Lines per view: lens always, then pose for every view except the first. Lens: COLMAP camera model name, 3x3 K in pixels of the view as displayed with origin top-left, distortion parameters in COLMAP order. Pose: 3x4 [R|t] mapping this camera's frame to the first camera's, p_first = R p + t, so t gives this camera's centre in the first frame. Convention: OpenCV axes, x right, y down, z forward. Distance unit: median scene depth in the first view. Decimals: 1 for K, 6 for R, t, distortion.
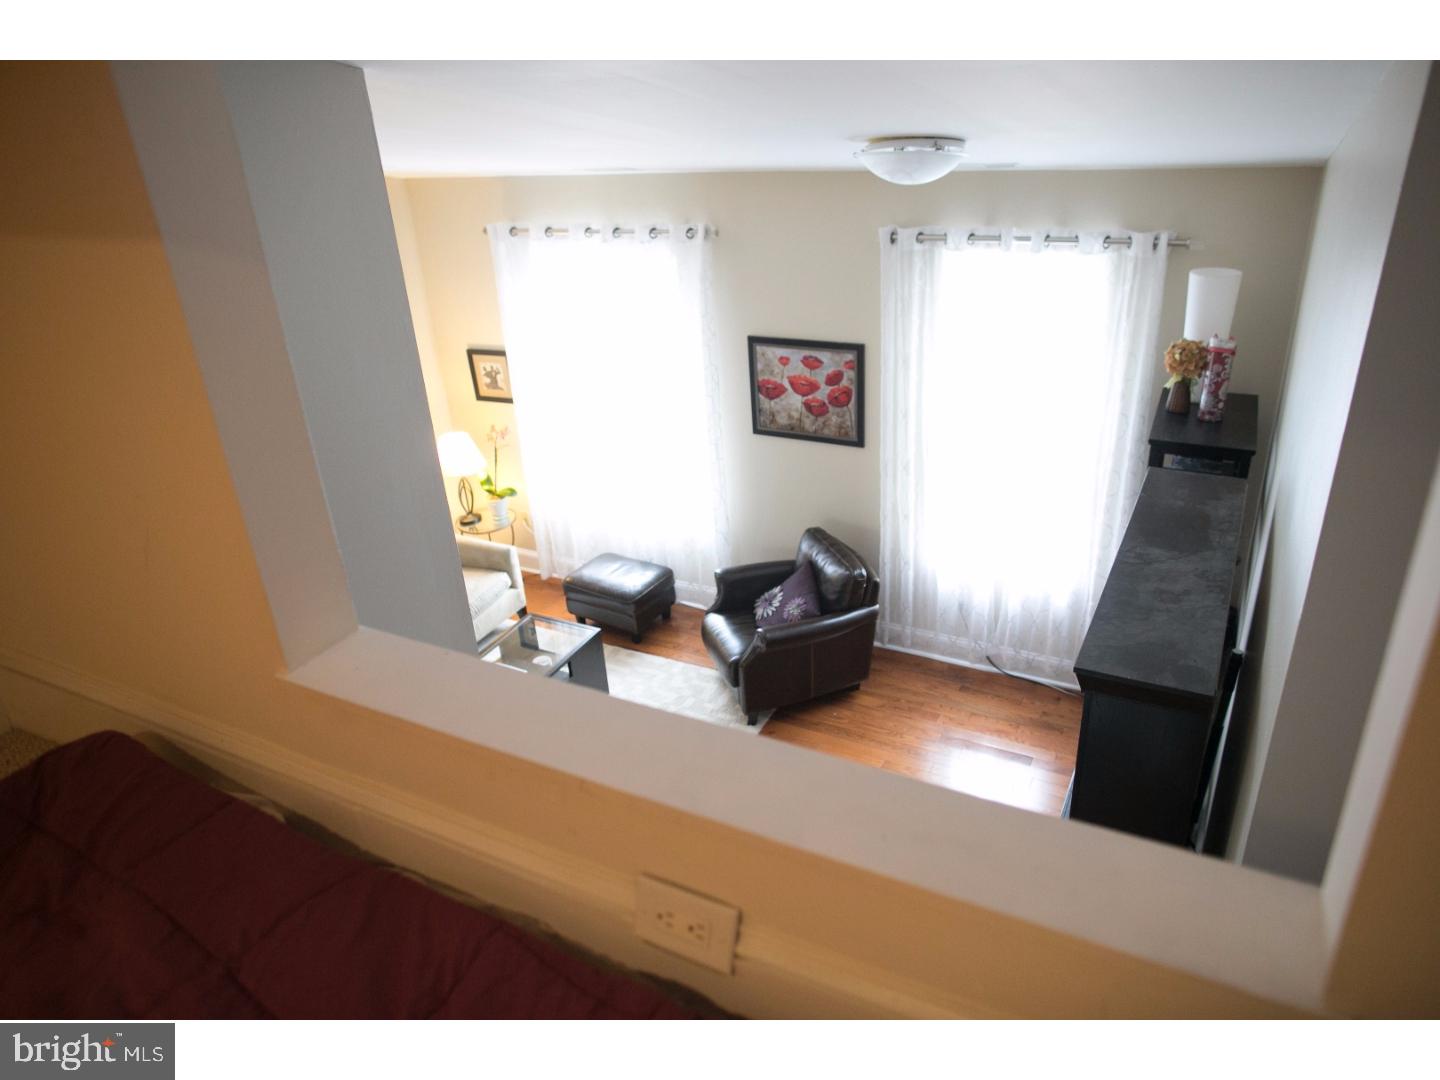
lens RADIAL K [[993.4, 0, 720.1], [0, 993.4, 539.1], [0, 0, 1]] dist [-0.030674, 0.003331]
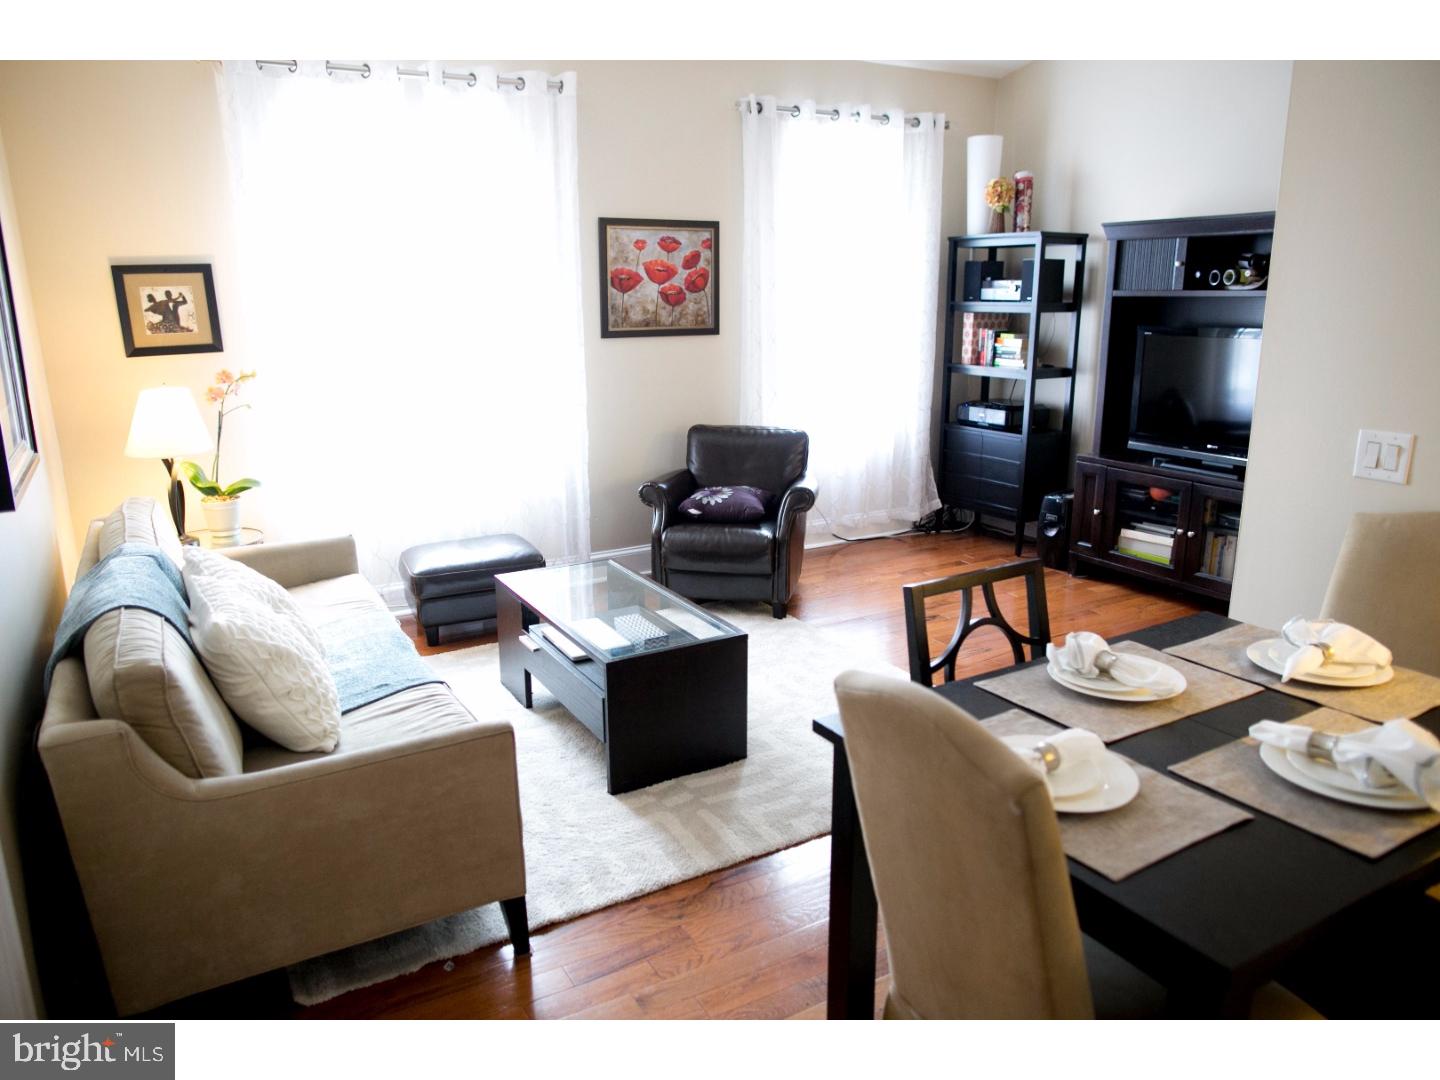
lens RADIAL K [[993.4, 0, 720.7], [0, 993.4, 541.3], [0, 0, 1]] dist [-0.030674, 0.003331]
pose [[0.524195, -0.153215, 0.837702, -0.694371], [0.351583, 0.934872, -0.049018, 0.144007], [-0.775634, 0.320217, 0.543924, 0.534047]]
